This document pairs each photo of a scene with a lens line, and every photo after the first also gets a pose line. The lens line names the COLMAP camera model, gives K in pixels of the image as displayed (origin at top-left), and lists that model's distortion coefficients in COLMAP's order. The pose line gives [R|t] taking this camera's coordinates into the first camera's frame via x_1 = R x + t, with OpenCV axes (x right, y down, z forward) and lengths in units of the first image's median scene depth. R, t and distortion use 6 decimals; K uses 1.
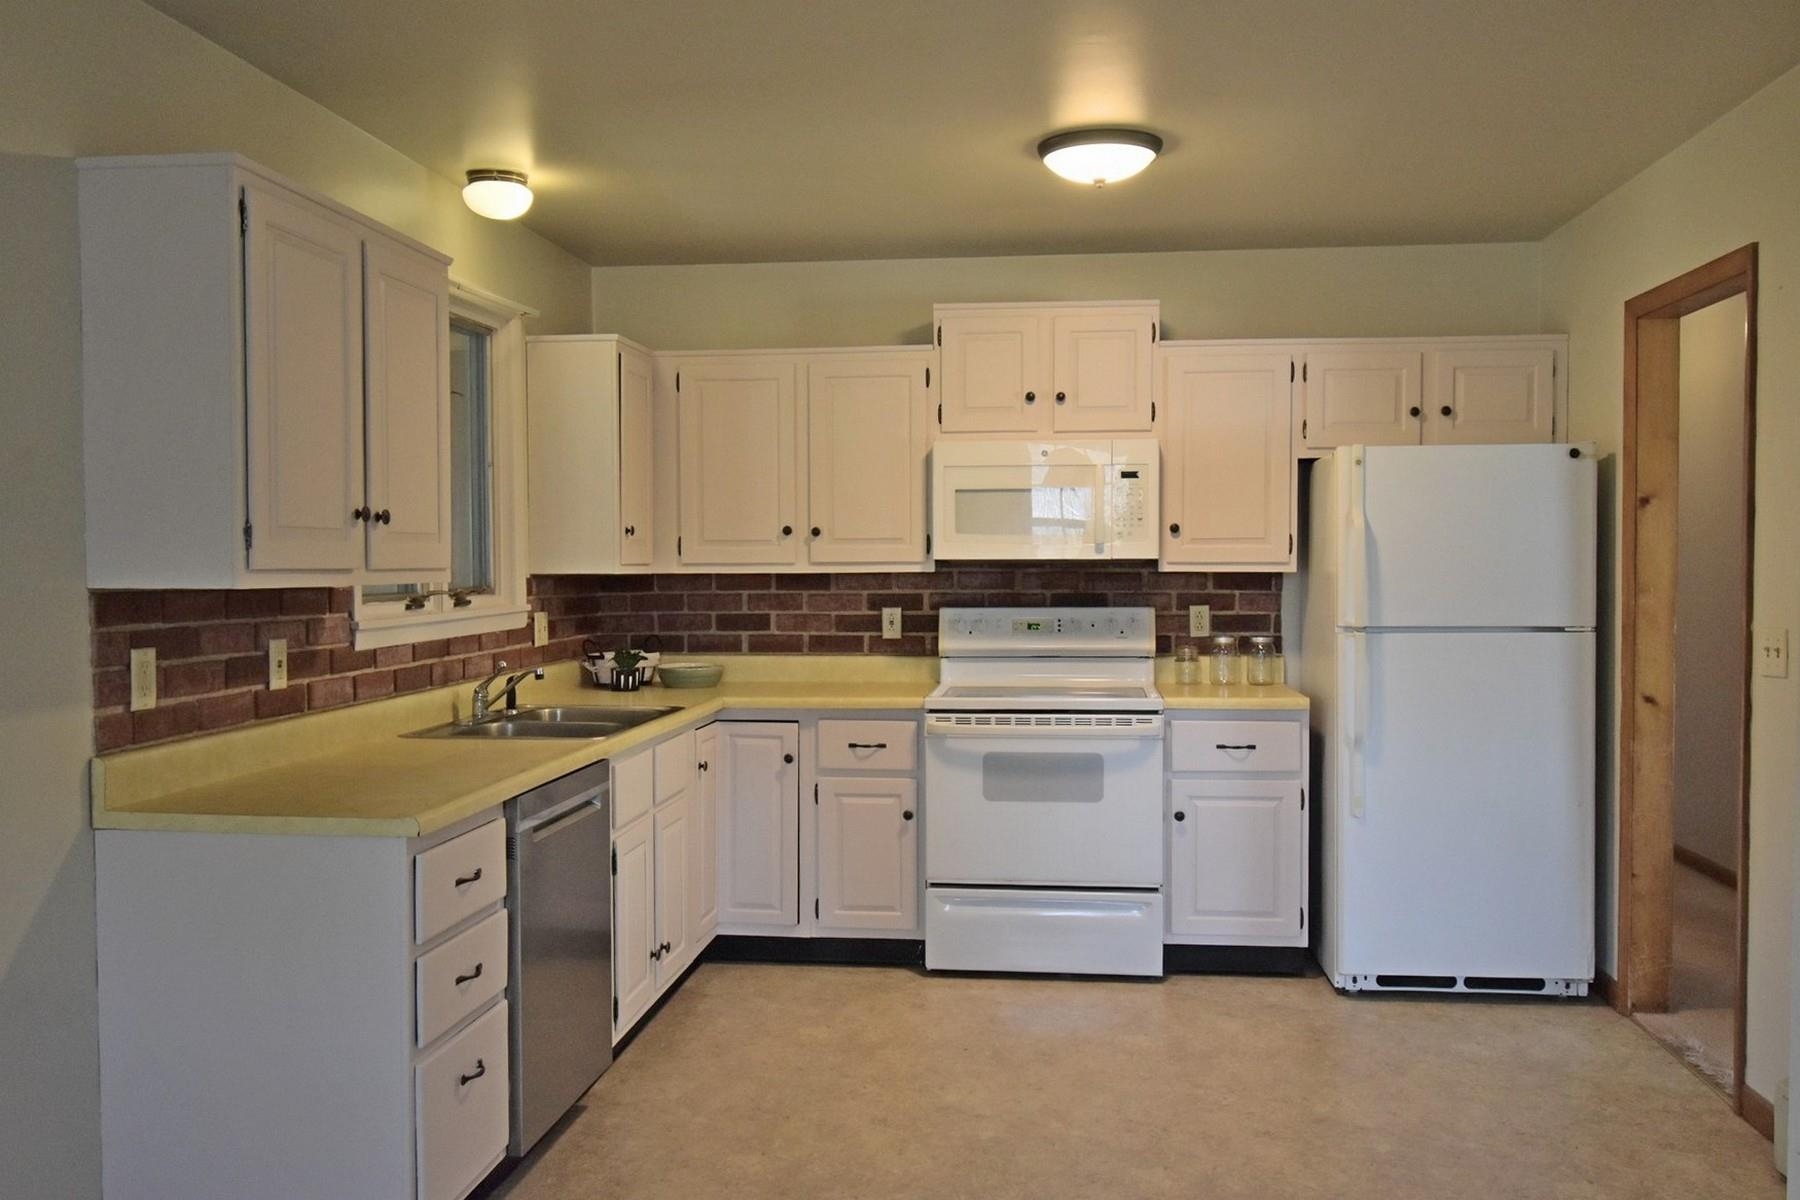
lens RADIAL K [[1552.2, 0, 910.2], [0, 1552.2, 596.3], [0, 0, 1]] dist [0.005831, 0.001932]
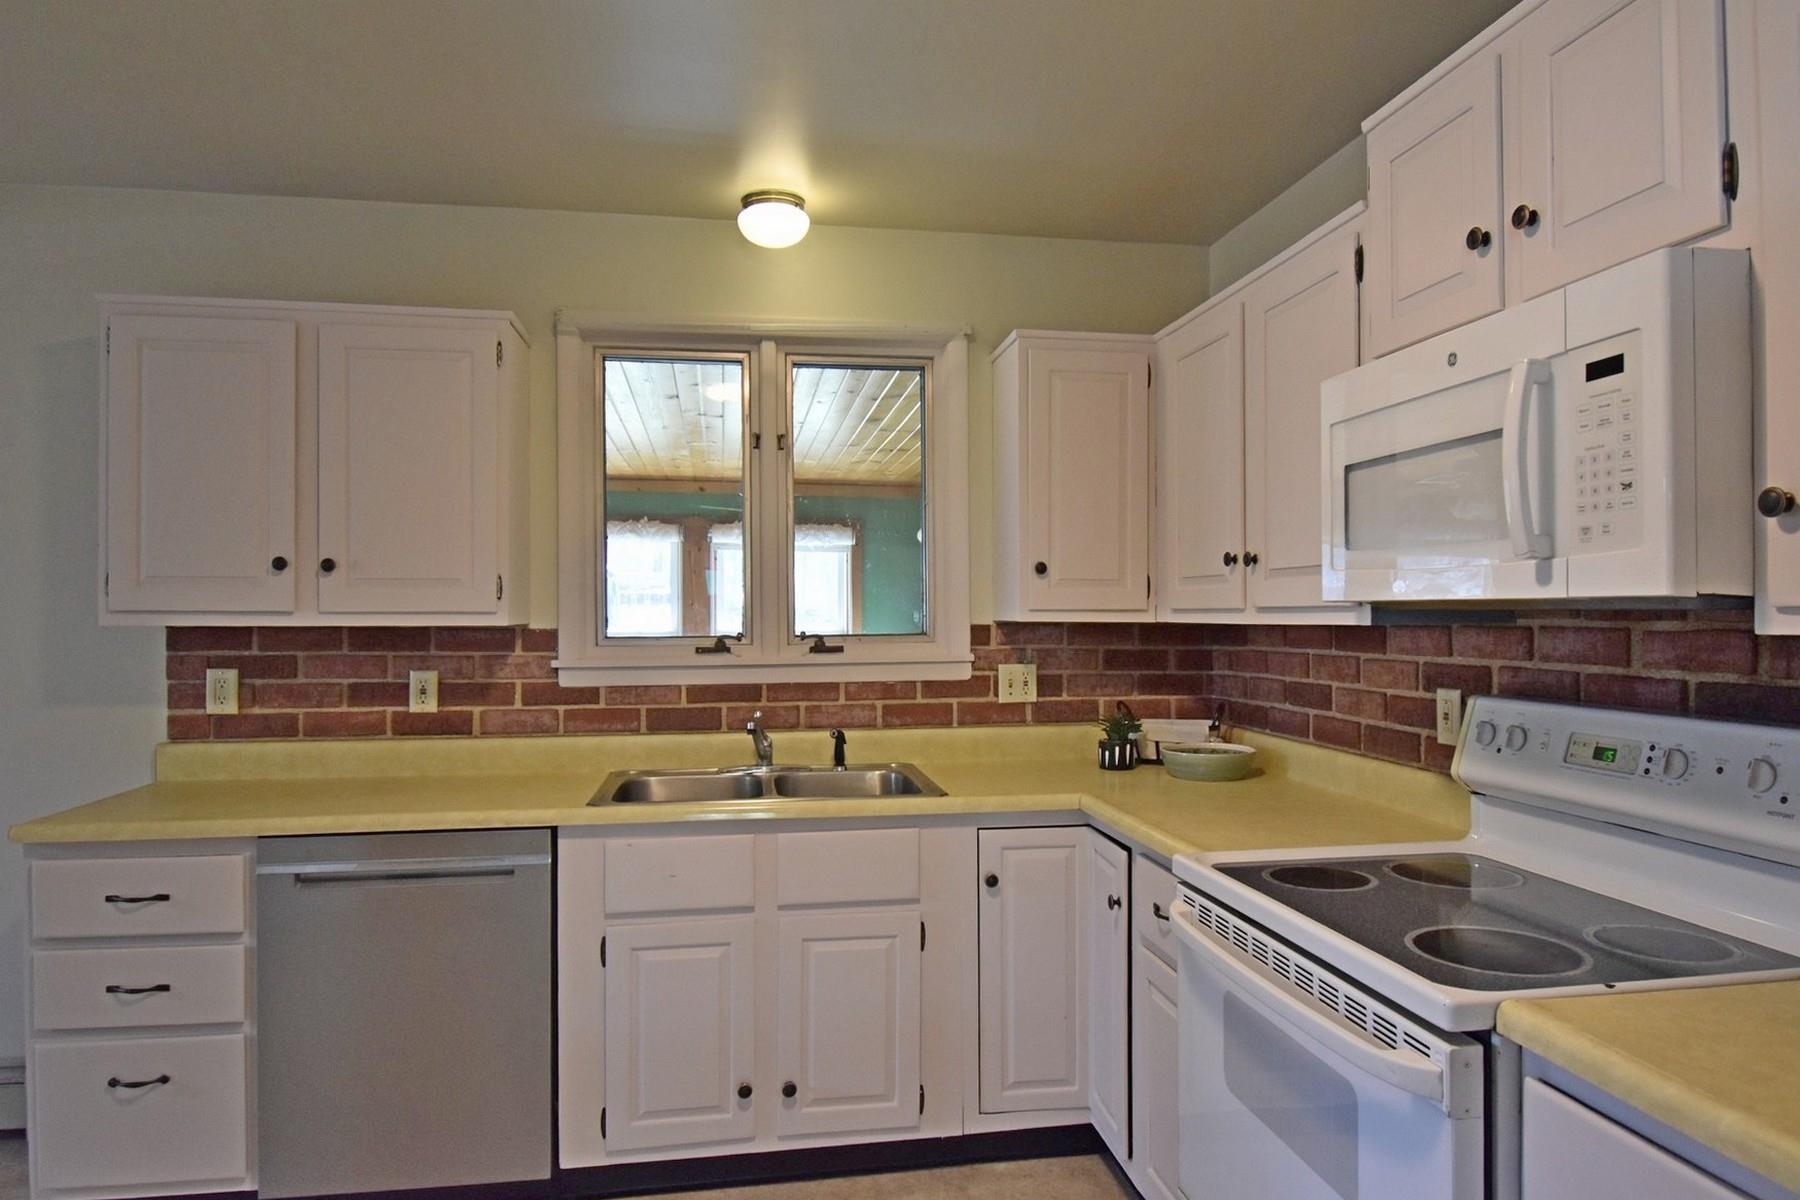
lens RADIAL K [[1100.6, 0, 891.9], [0, 1100.6, 606.0], [0, 0, 1]] dist [0.023682, -0.044328]
pose [[0.261465, -0.001382, -0.965212, 0.363245], [-0.022983, 0.999707, -0.007658, -0.017038], [0.964939, 0.024186, 0.261357, 0.804485]]
